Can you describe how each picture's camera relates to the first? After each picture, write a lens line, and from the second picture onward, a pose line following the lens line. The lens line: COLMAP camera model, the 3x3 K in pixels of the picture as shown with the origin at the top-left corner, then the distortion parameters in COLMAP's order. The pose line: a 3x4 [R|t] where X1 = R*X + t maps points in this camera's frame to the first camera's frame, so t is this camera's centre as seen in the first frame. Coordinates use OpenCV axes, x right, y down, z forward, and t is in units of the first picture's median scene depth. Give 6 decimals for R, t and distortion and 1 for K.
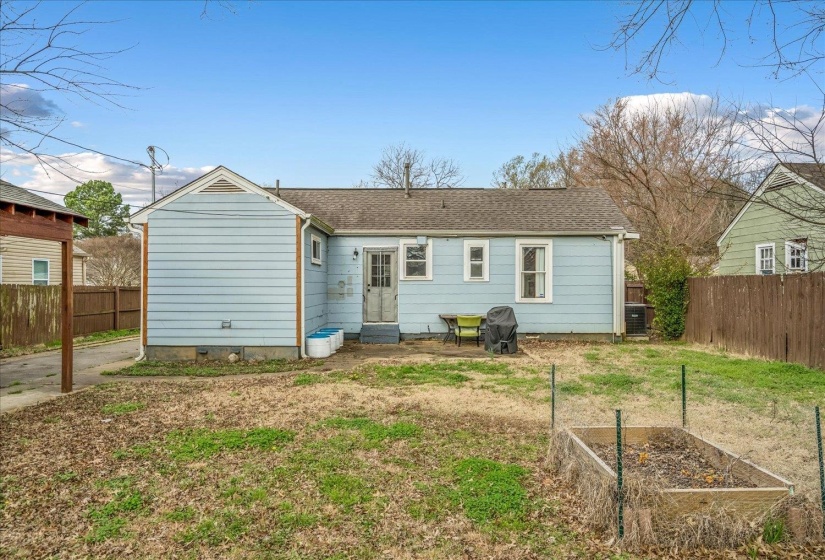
lens RADIAL K [[526.1, 0, 412.3], [0, 526.1, 278.8], [0, 0, 1]] dist [0.009523, -0.000900]
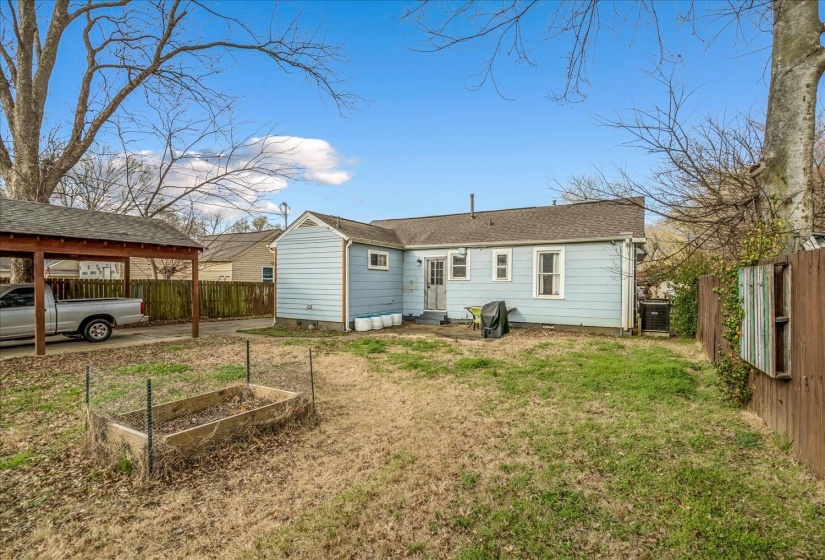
lens RADIAL K [[387.0, 0, 436.6], [0, 387.0, 274.5], [0, 0, 1]] dist [-0.003284, 0.001688]
pose [[0.879308, -0.005514, -0.476222, 0.432170], [-0.000201, 0.999929, -0.011950, -0.000010], [0.476254, 0.010604, 0.879244, 0.093512]]
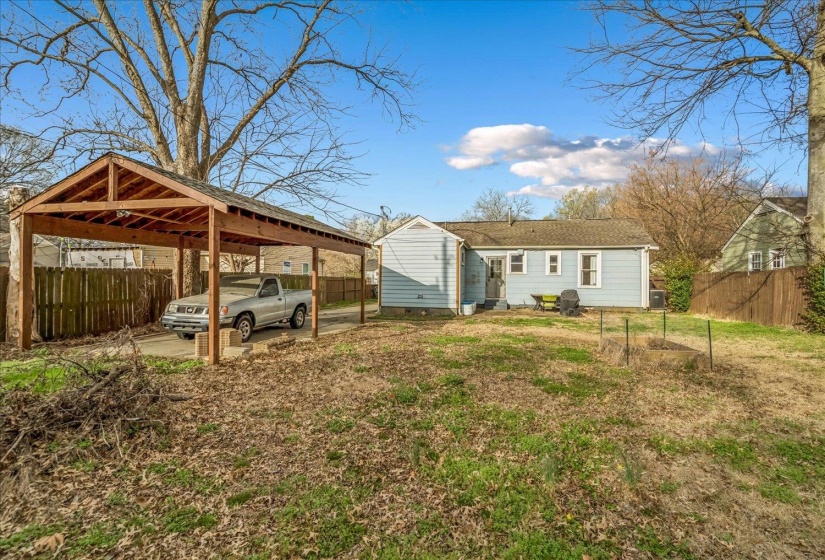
lens RADIAL K [[387.0, 0, 406.2], [0, 387.0, 273.9], [0, 0, 1]] dist [-0.003284, 0.001688]
pose [[0.978584, 0.004886, -0.205790, -0.087689], [-0.005721, 0.999978, -0.003461, 0.007174], [0.205769, 0.004565, 0.978590, -0.330056]]
